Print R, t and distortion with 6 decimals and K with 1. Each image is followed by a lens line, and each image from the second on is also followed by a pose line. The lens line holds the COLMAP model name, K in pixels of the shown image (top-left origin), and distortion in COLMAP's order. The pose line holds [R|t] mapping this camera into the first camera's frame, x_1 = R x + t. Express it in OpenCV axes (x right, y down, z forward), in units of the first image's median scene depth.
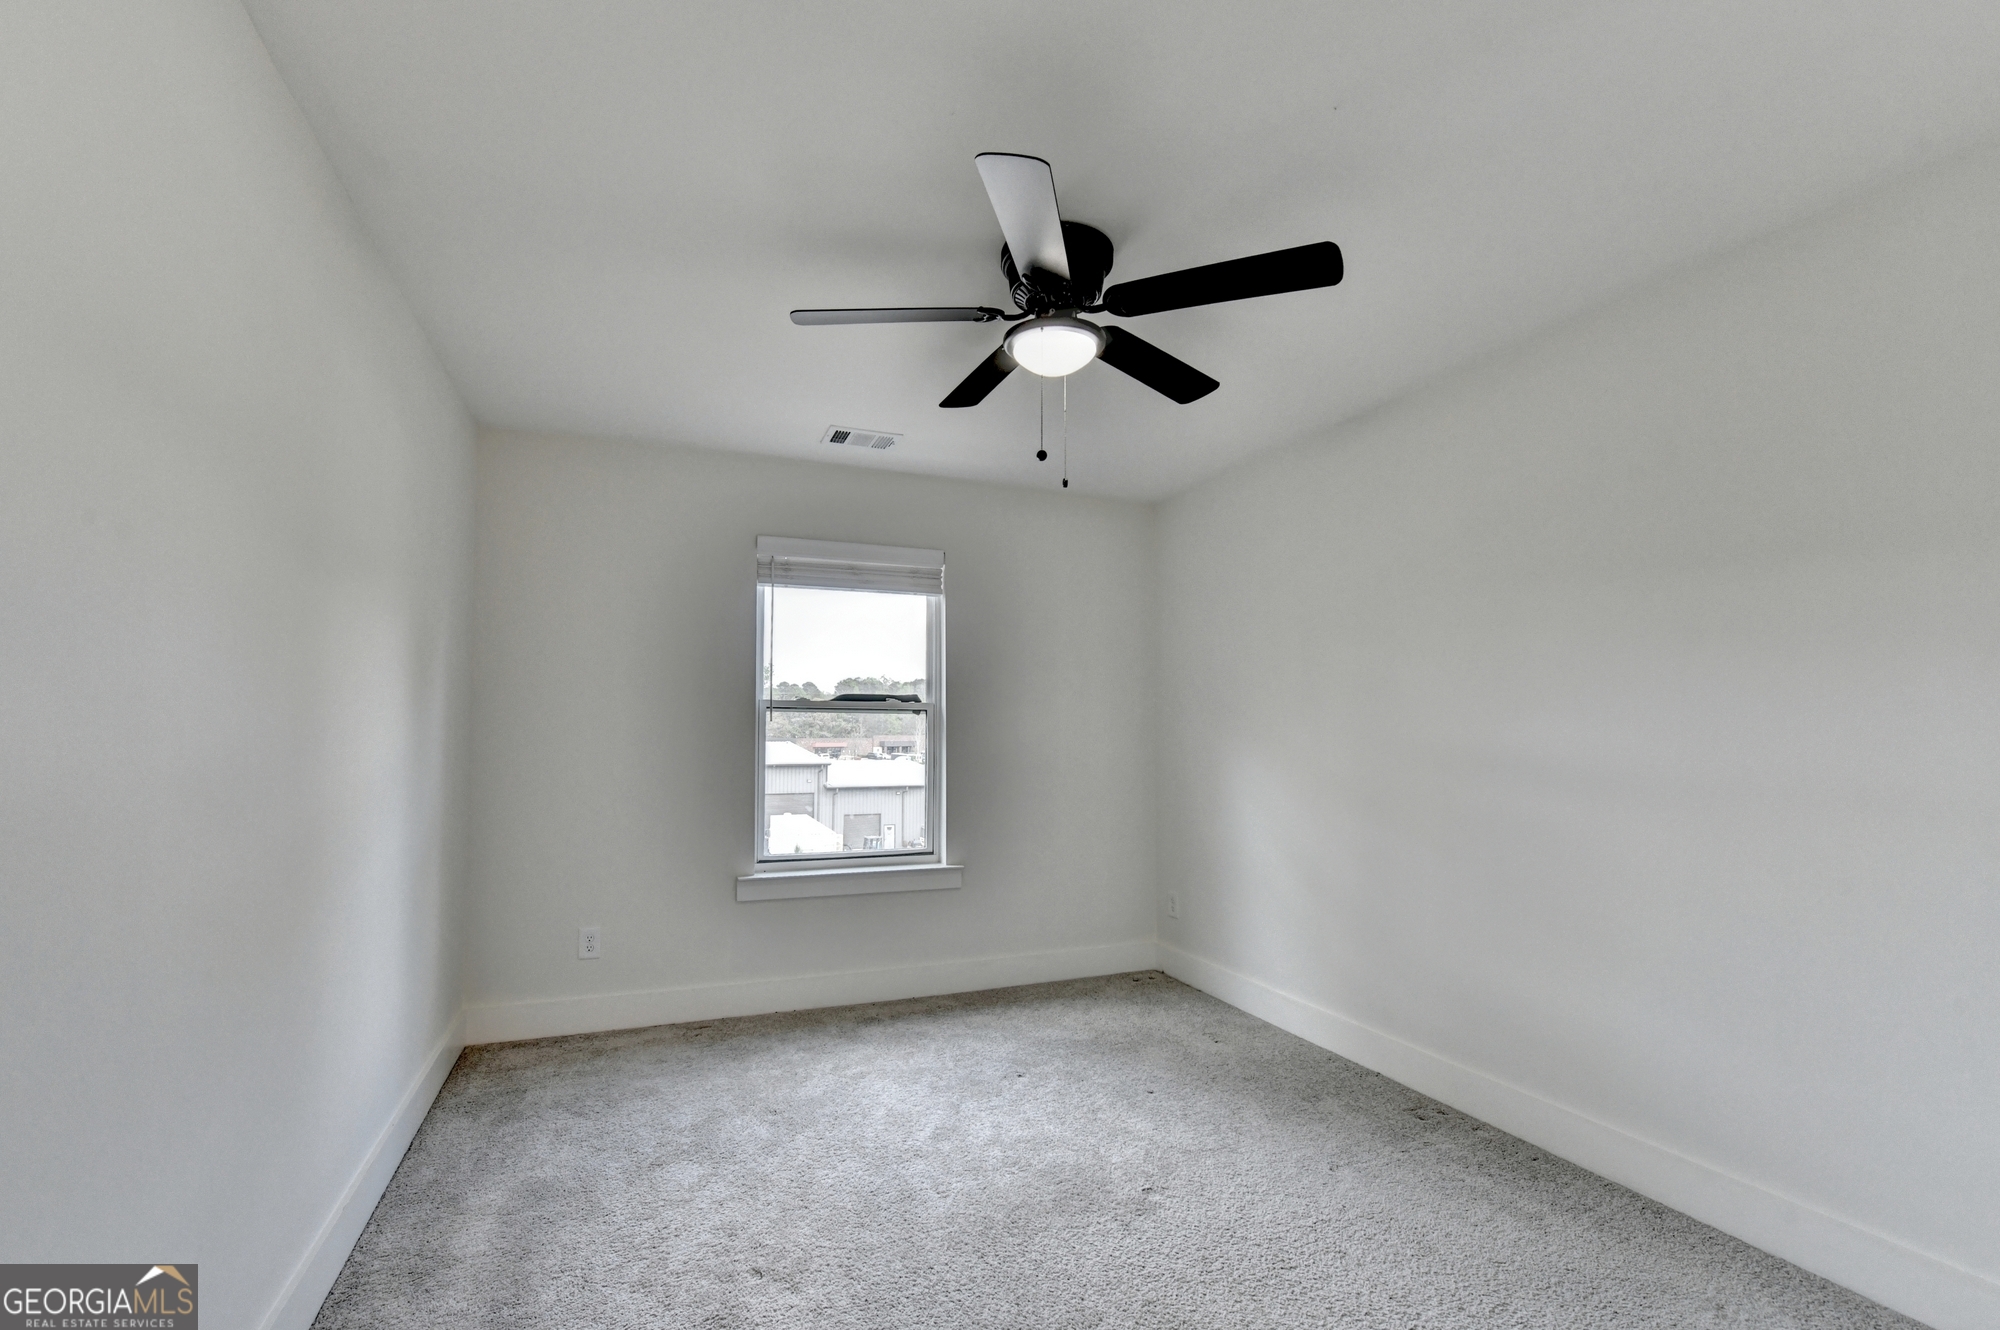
lens RADIAL K [[823.9, 0, 988.5], [0, 823.9, 704.6], [0, 0, 1]] dist [-0.015541, -0.000372]
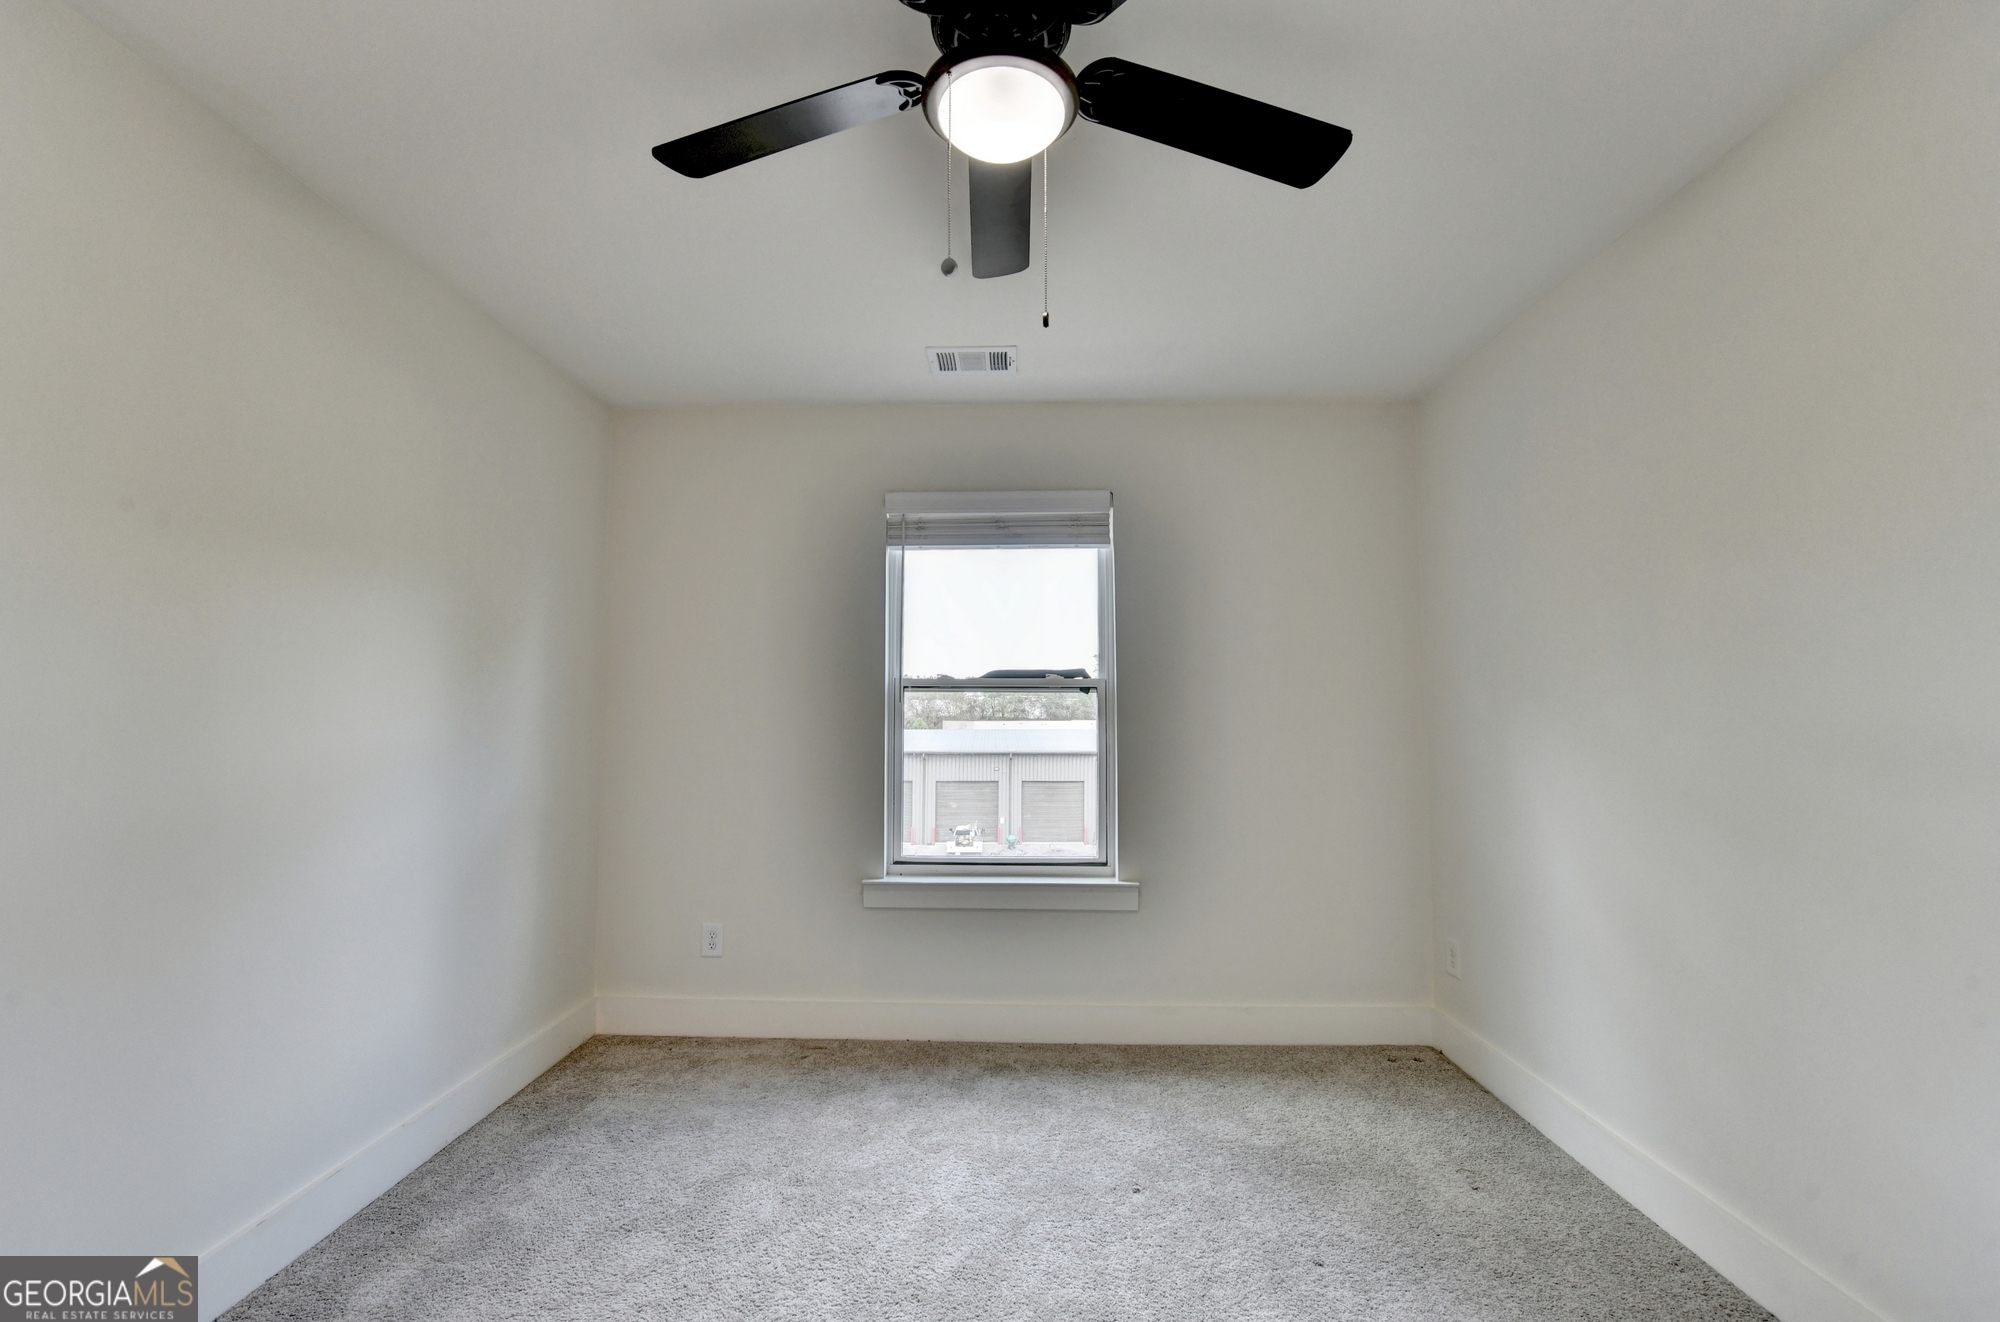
lens RADIAL K [[830.1, 0, 1007.1], [0, 830.1, 675.8], [0, 0, 1]] dist [-0.018553, -0.001220]
pose [[0.919517, -0.023188, -0.392365, 0.193244], [0.015695, 0.999628, -0.022295, 0.013759], [0.392736, 0.014342, 0.919539, 0.245065]]
